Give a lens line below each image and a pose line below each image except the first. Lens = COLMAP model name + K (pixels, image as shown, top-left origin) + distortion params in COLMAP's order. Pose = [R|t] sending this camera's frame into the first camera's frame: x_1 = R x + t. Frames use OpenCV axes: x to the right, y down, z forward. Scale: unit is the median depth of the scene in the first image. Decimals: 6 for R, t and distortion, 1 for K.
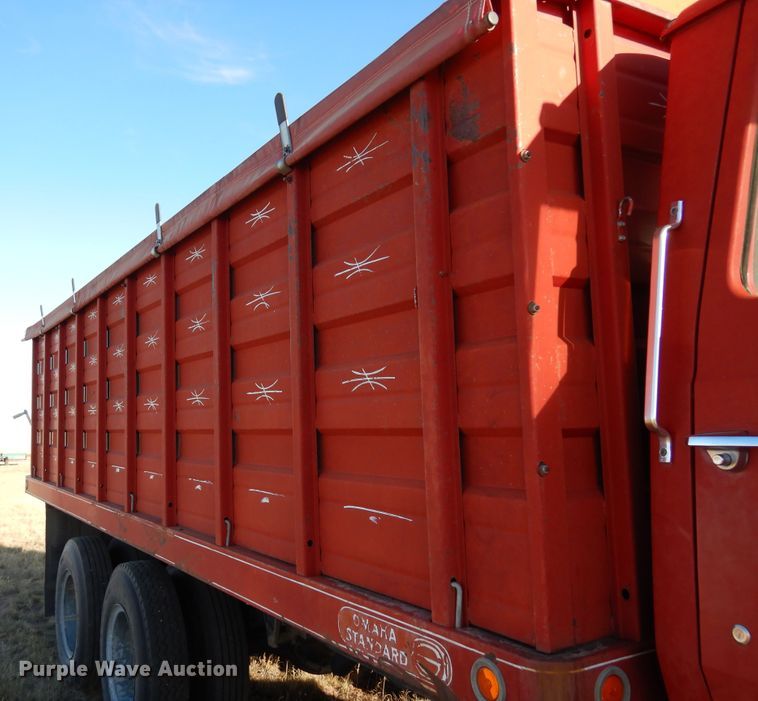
lens RADIAL K [[766.9, 0, 376.7], [0, 766.9, 344.8], [0, 0, 1]] dist [0.000710, 0.000000]
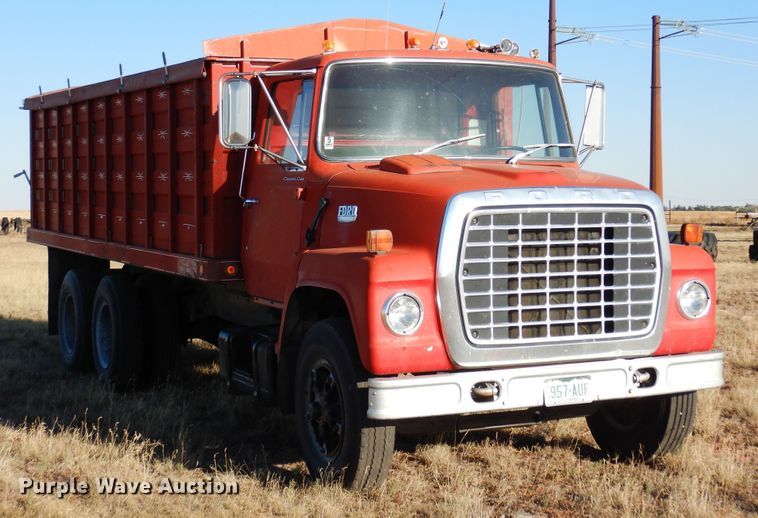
lens RADIAL K [[1246.3, 0, 392.4], [0, 1246.3, 233.6], [0, 0, 1]] dist [0.097334, 0.000000]
pose [[0.994027, 0.034734, -0.103464, 0.387846], [-0.020161, 0.990128, 0.138708, -0.127146], [0.107260, -0.135793, 0.984914, -1.092522]]
